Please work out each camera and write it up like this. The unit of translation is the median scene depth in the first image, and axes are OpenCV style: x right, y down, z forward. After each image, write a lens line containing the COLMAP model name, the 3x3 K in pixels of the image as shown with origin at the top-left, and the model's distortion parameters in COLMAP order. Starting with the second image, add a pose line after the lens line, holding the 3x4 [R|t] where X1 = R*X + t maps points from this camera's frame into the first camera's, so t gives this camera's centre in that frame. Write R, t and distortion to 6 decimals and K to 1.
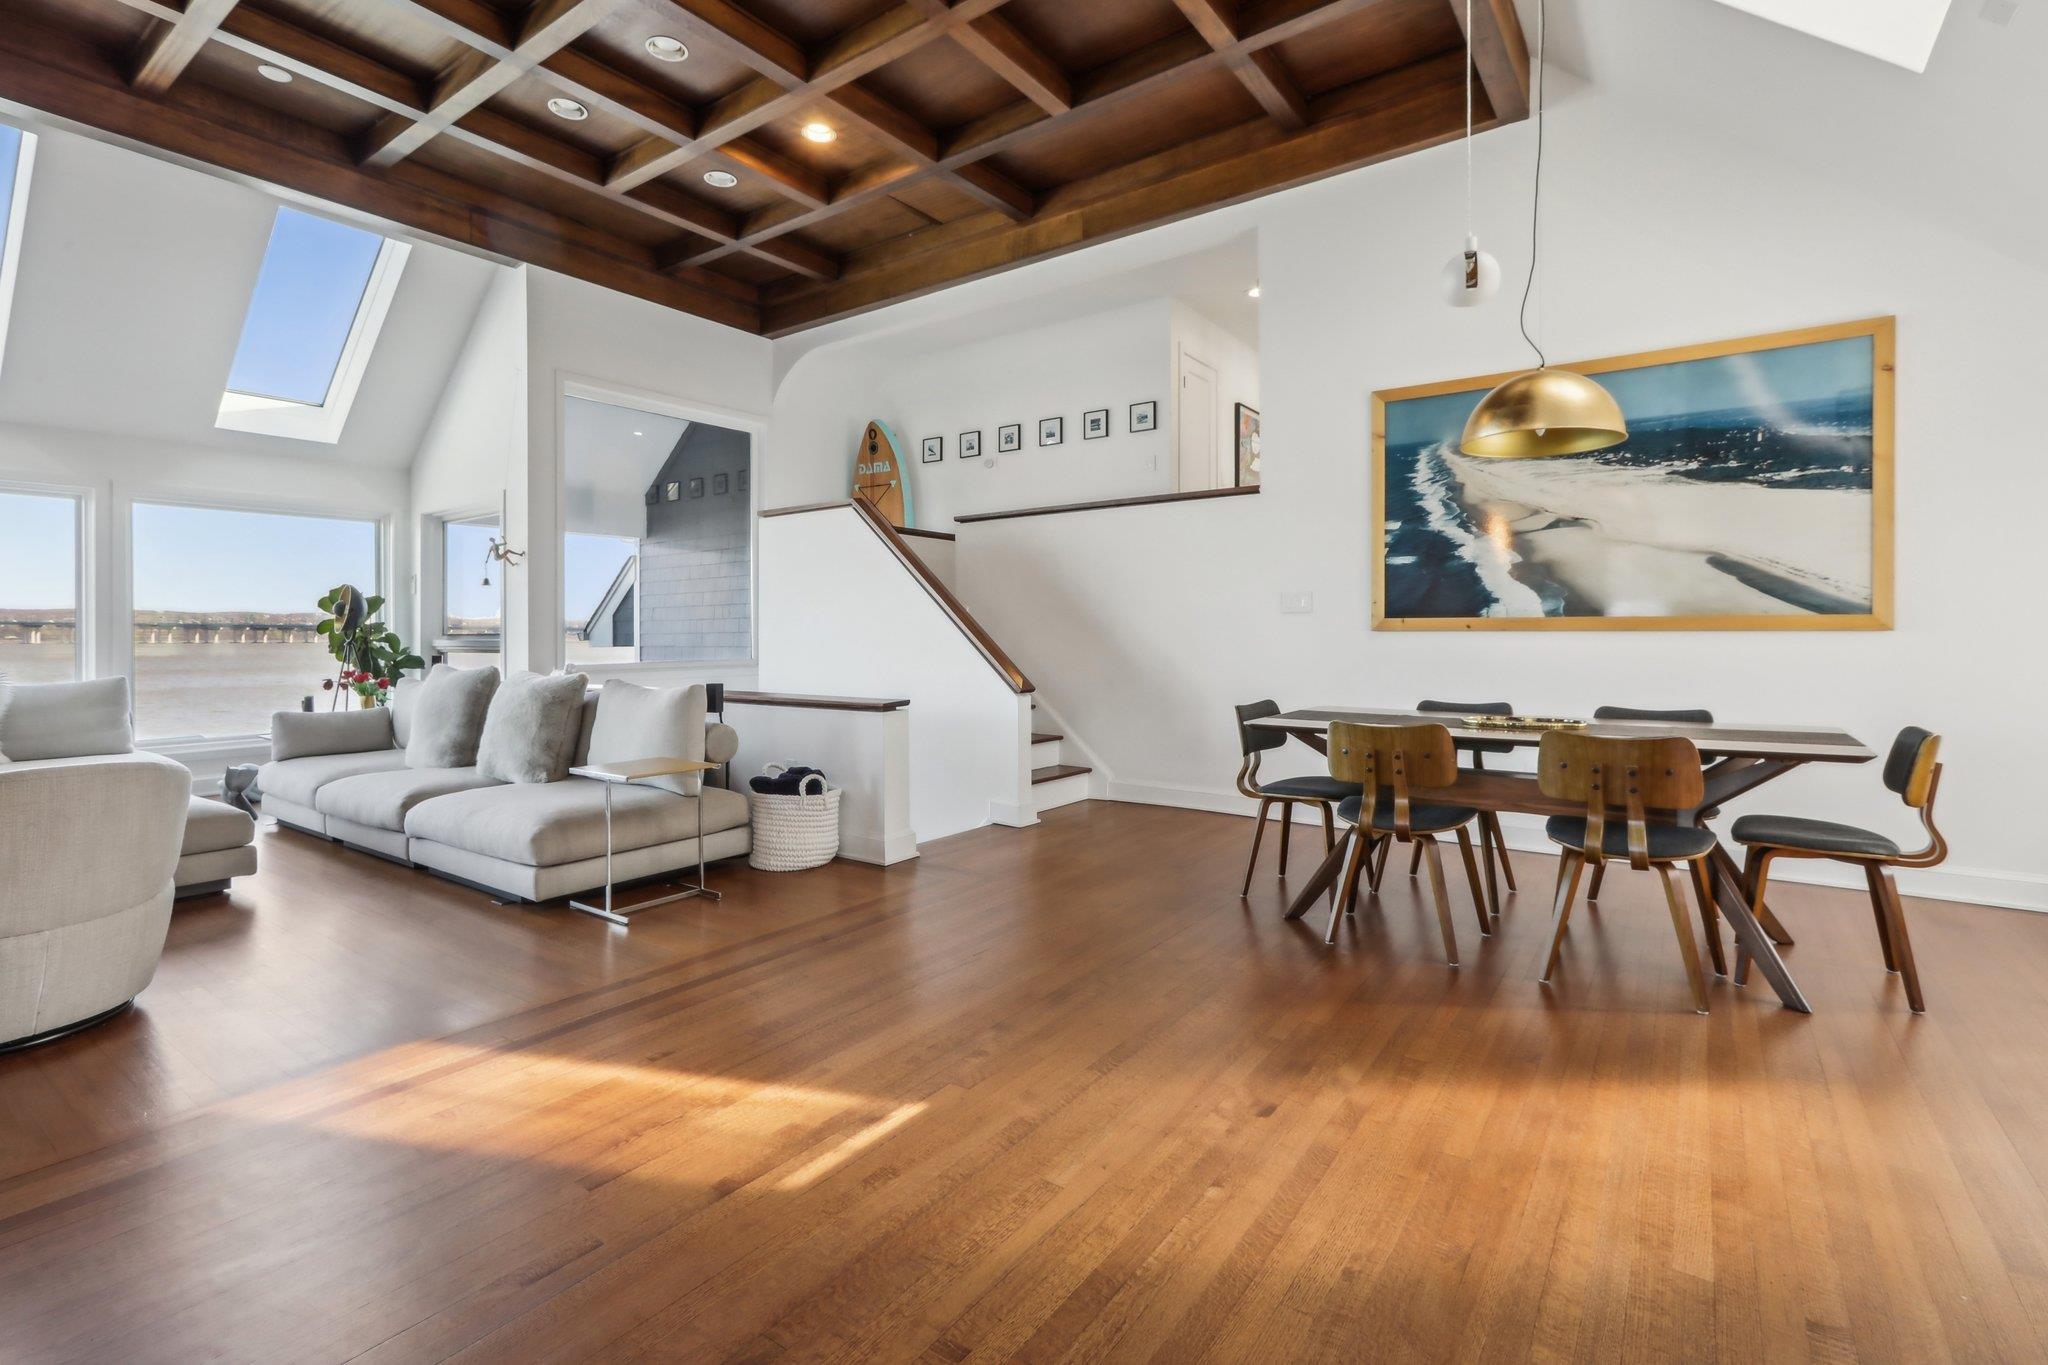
lens RADIAL K [[924.0, 0, 1017.3], [0, 924.0, 638.5], [0, 0, 1]] dist [-0.007637, 0.004518]
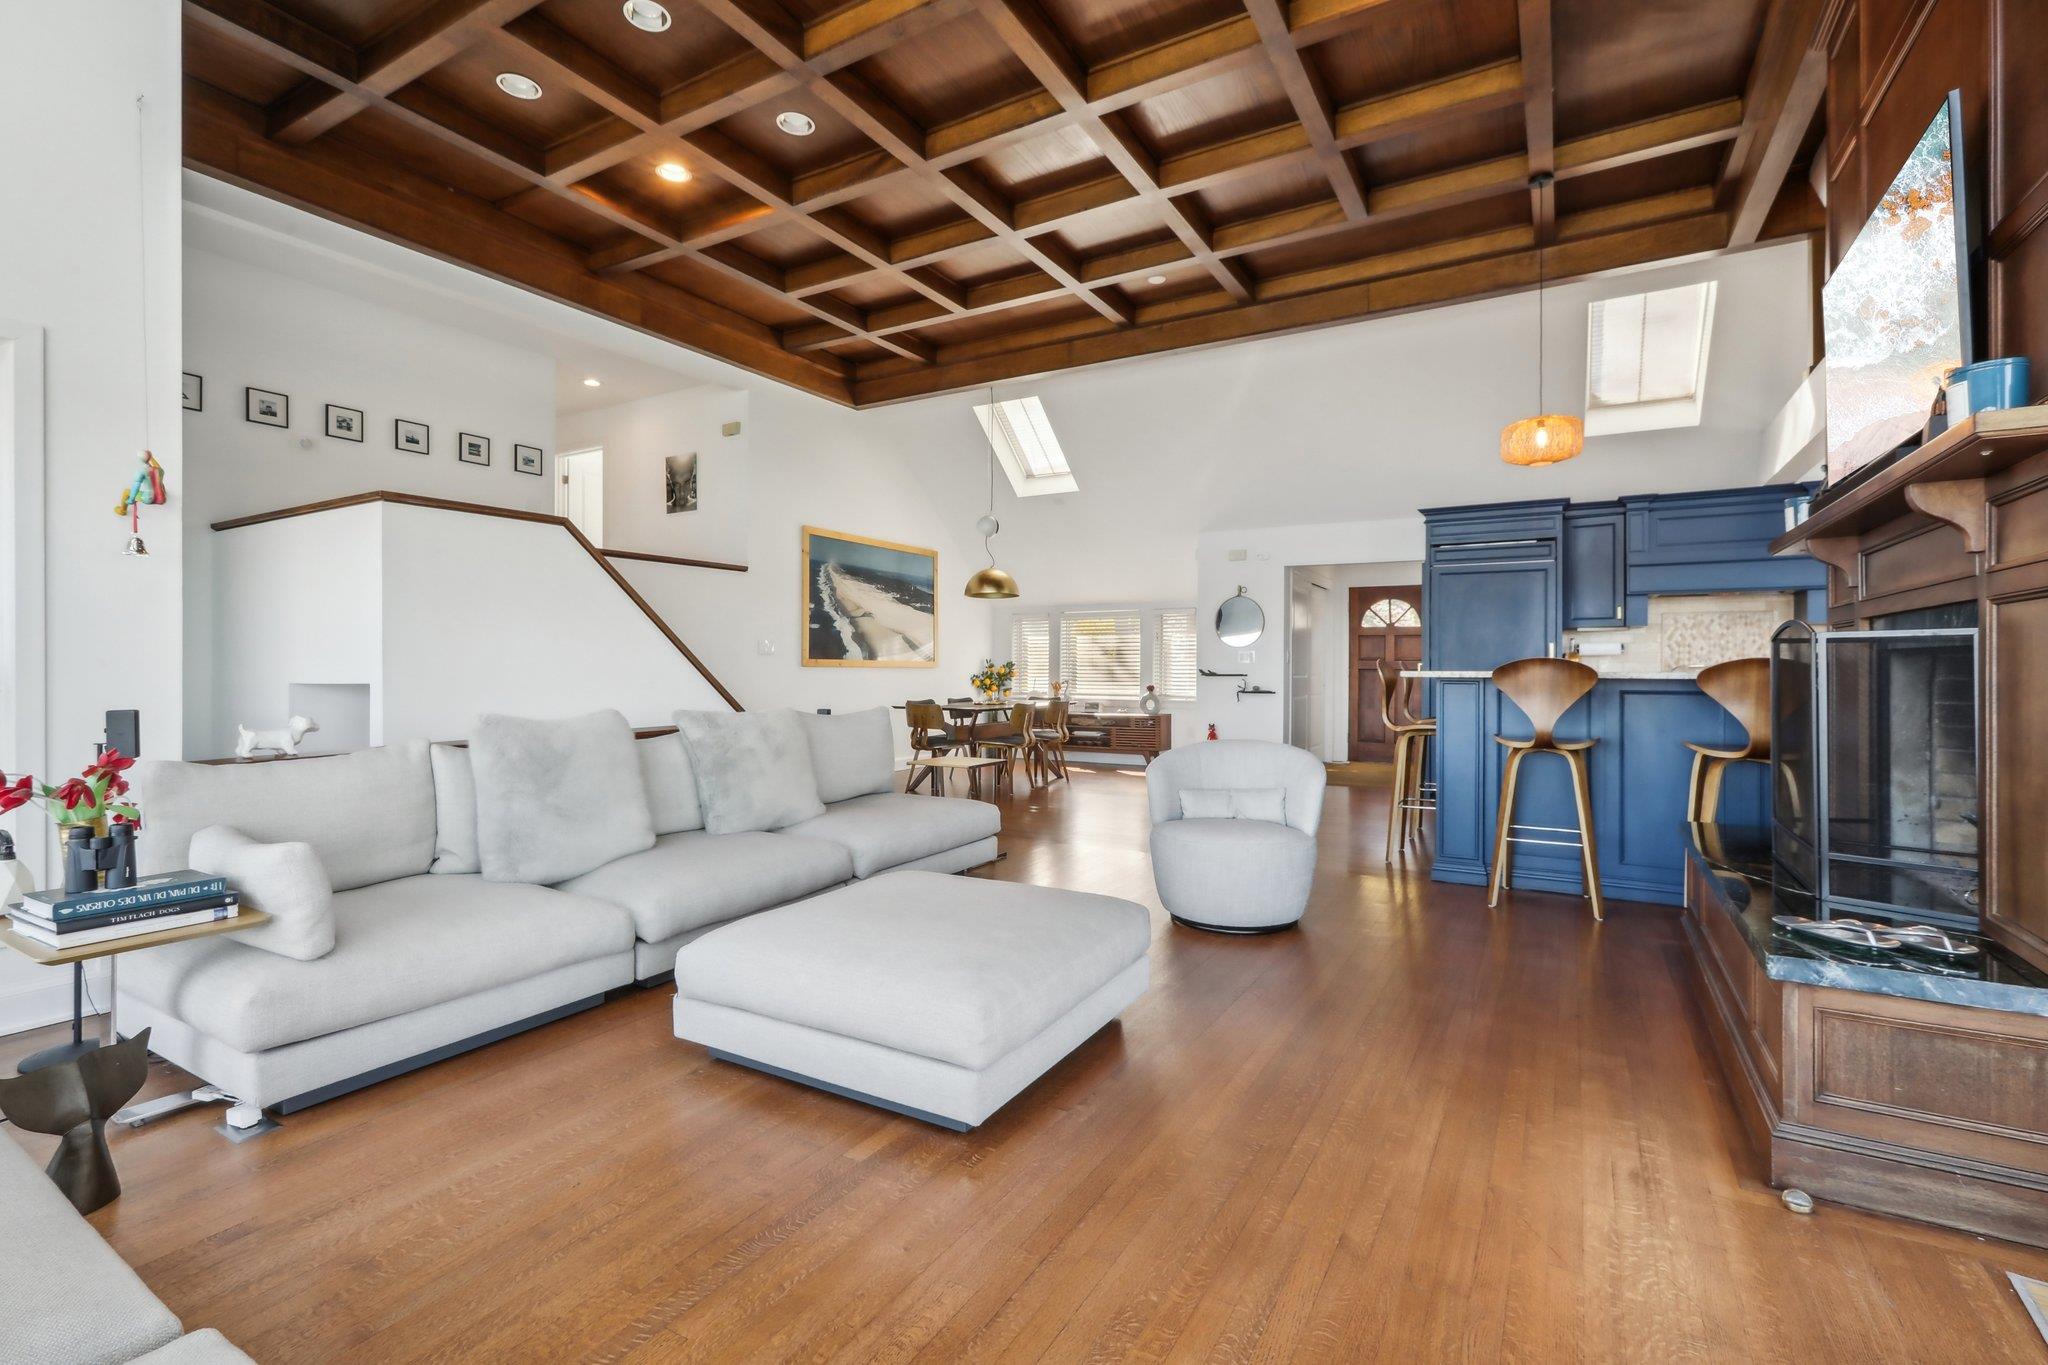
lens RADIAL K [[924.0, 0, 1014.5], [0, 924.0, 670.2], [0, 0, 1]] dist [-0.007637, 0.004518]
pose [[-0.089905, 0.001066, 0.995950, -1.265944], [0.004259, 0.999991, -0.000685, 0.000996], [-0.995941, 0.004180, -0.089909, 0.728823]]
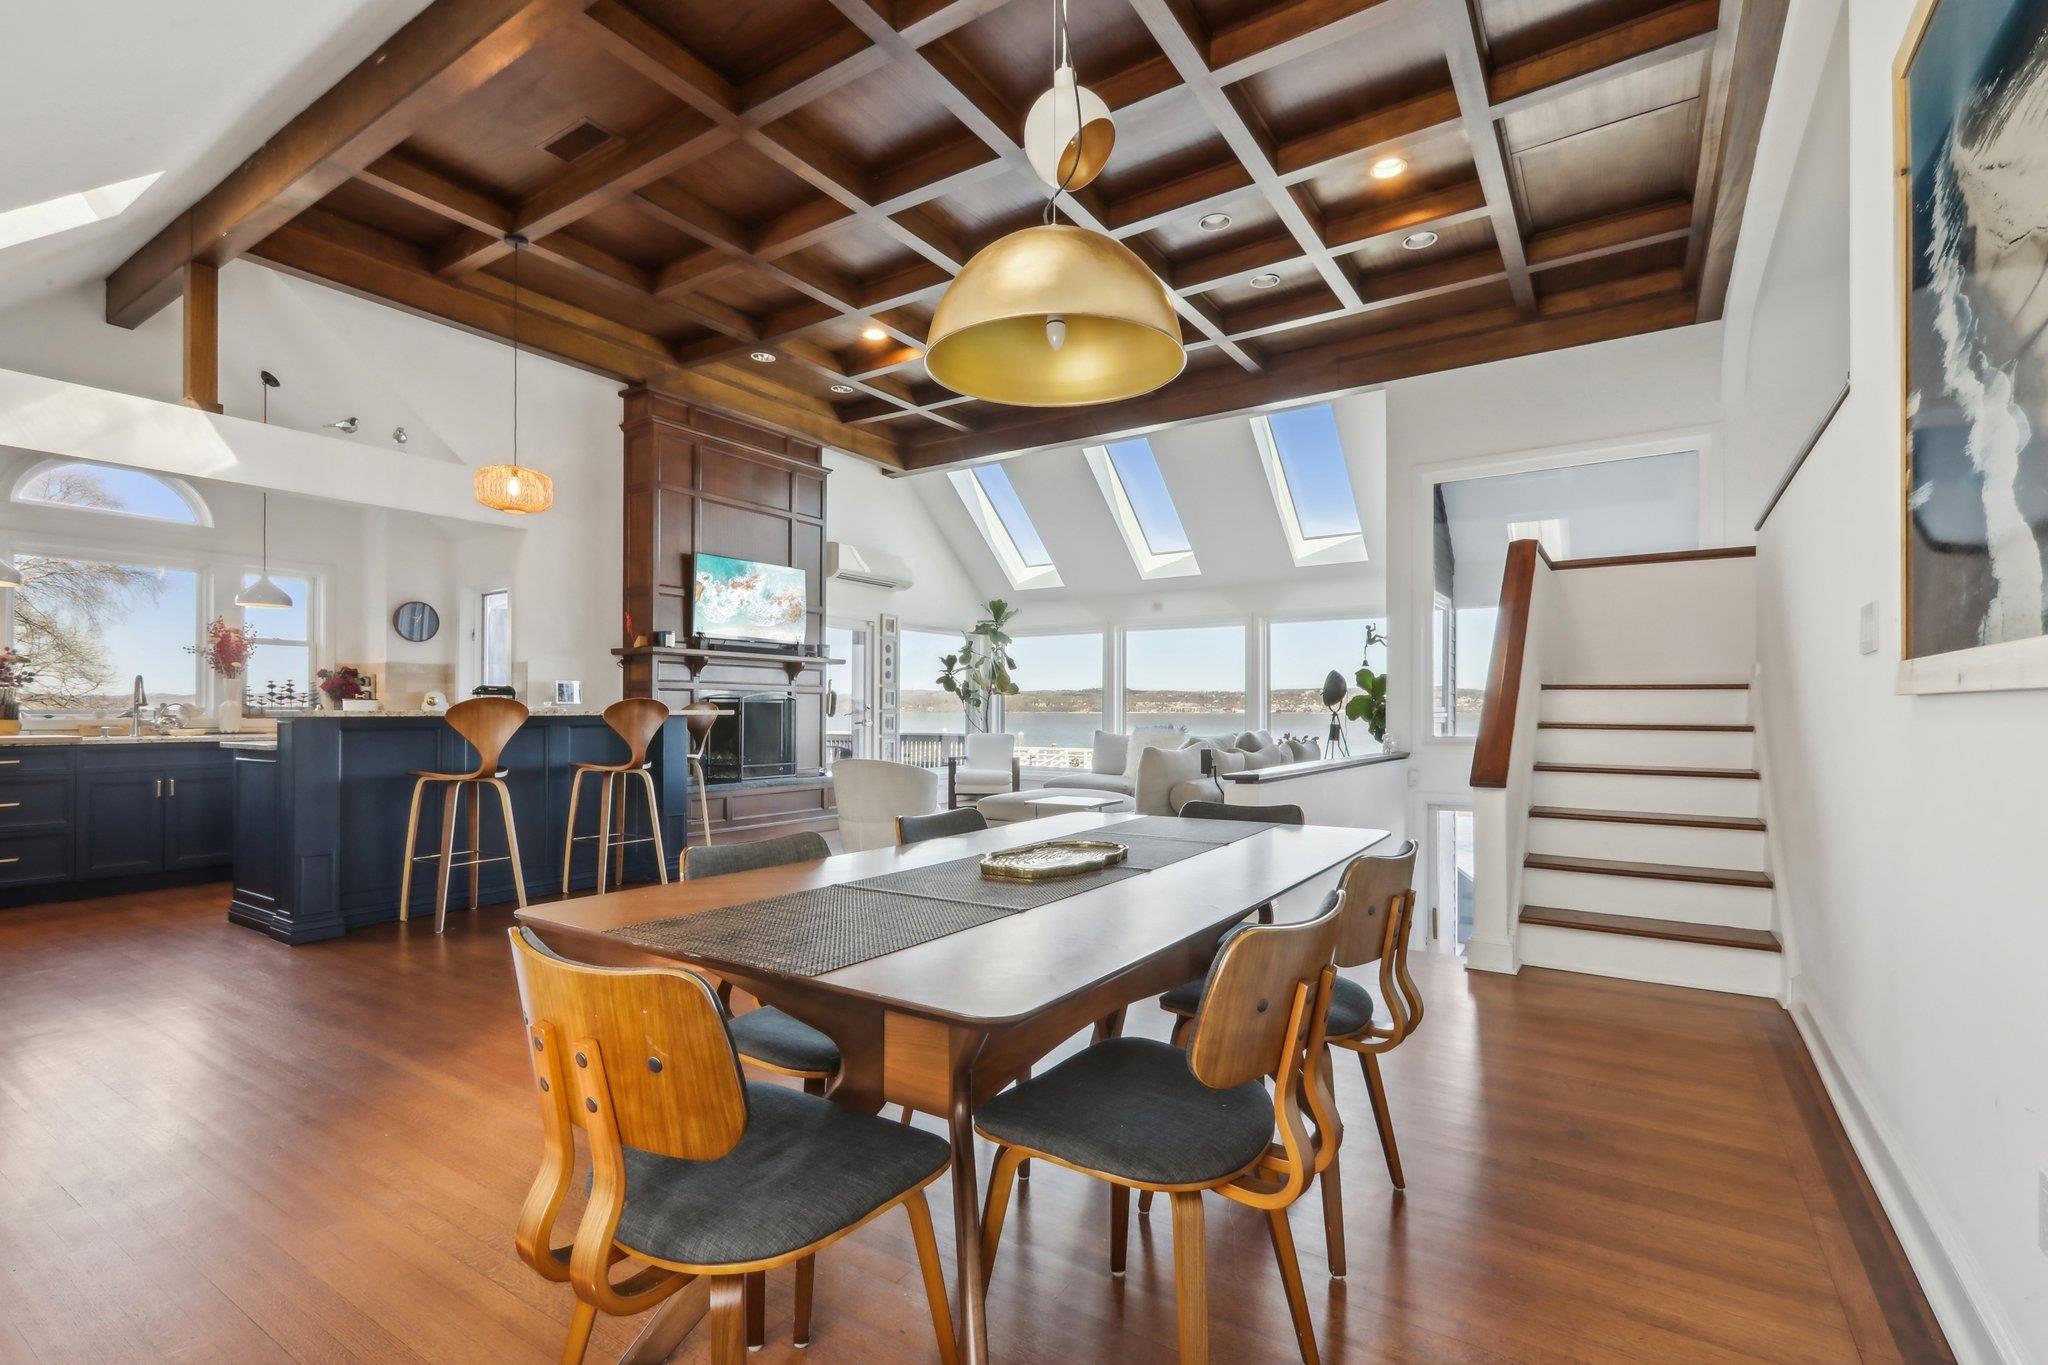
lens RADIAL K [[924.0, 0, 1016.3], [0, 924.0, 700.4], [0, 0, 1]] dist [-0.007637, 0.004518]
pose [[0.051203, -0.008994, -0.998648, 0.698692], [-0.003585, 0.999951, -0.009190, -0.000791], [0.998682, 0.004051, 0.051168, 0.583458]]
